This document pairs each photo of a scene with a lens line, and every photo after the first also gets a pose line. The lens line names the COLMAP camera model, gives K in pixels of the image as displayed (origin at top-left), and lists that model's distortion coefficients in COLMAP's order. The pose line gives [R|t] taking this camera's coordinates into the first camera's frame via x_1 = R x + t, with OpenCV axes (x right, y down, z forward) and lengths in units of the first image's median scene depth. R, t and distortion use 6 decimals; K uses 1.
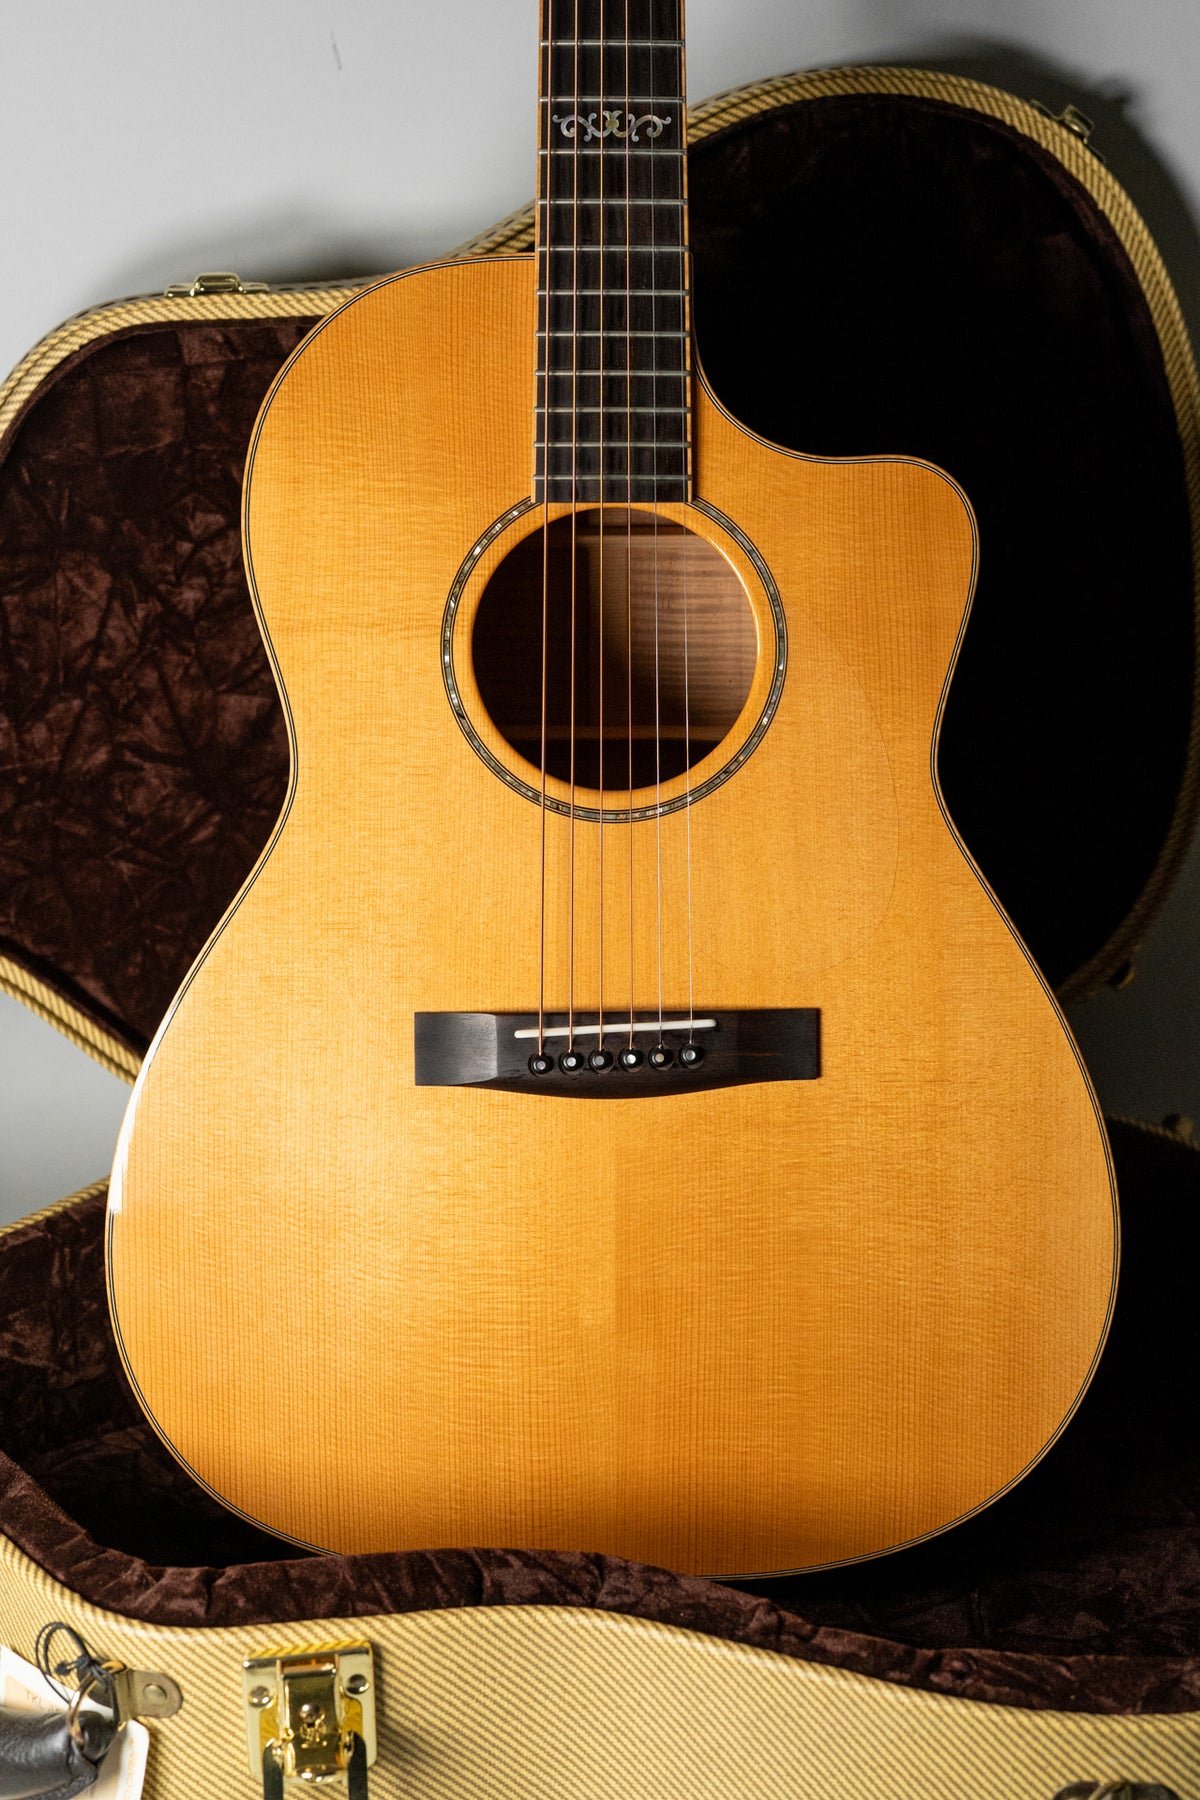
lens RADIAL K [[2728.0, 0, 609.6], [0, 2728.0, 885.3], [0, 0, 1]] dist [-0.007804, -0.022228]
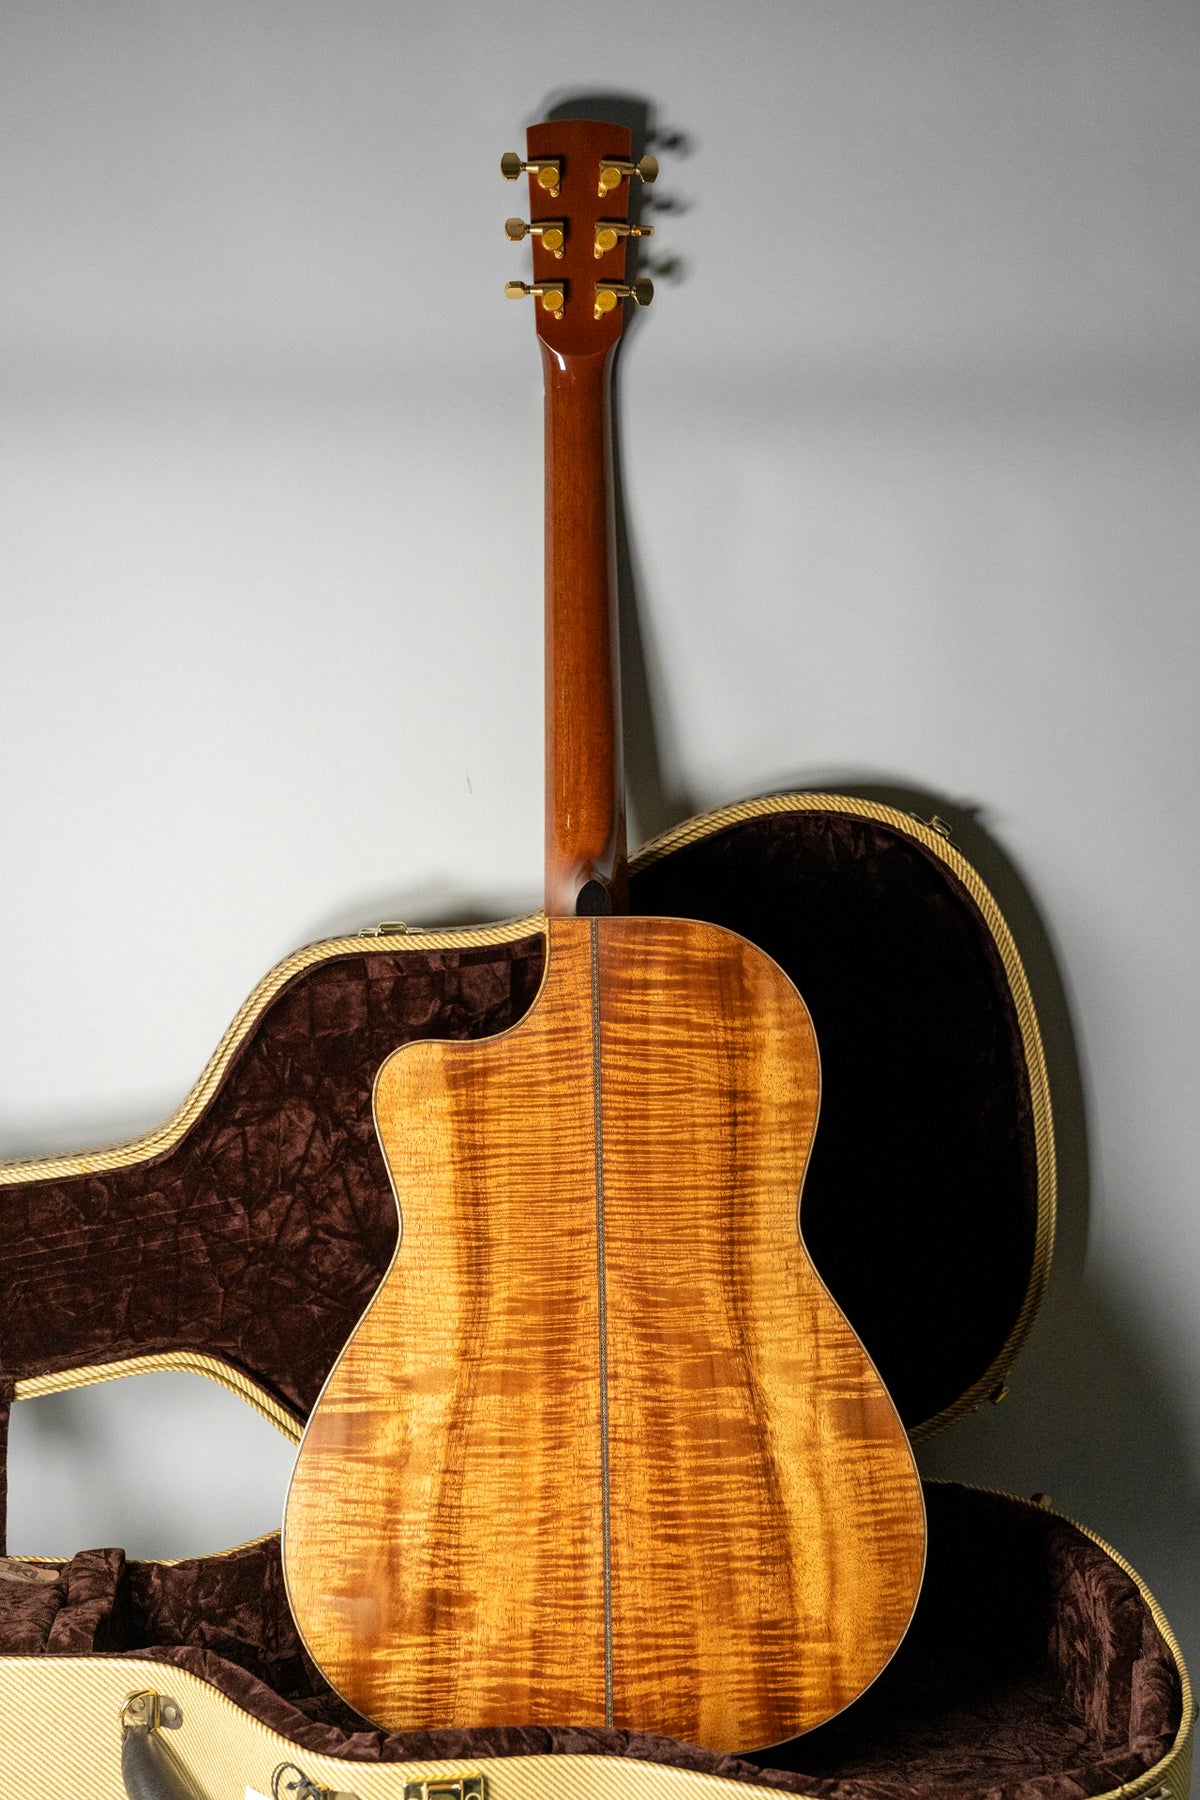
lens RADIAL K [[2728.0, 0, 609.6], [0, 2728.0, 885.3], [0, 0, 1]] dist [-0.007804, -0.022228]
pose [[0.999670, 0.001097, -0.025676, 0.021719], [-0.006307, 0.979008, -0.203726, 0.072726], [0.024913, 0.203820, 0.978691, -0.527443]]
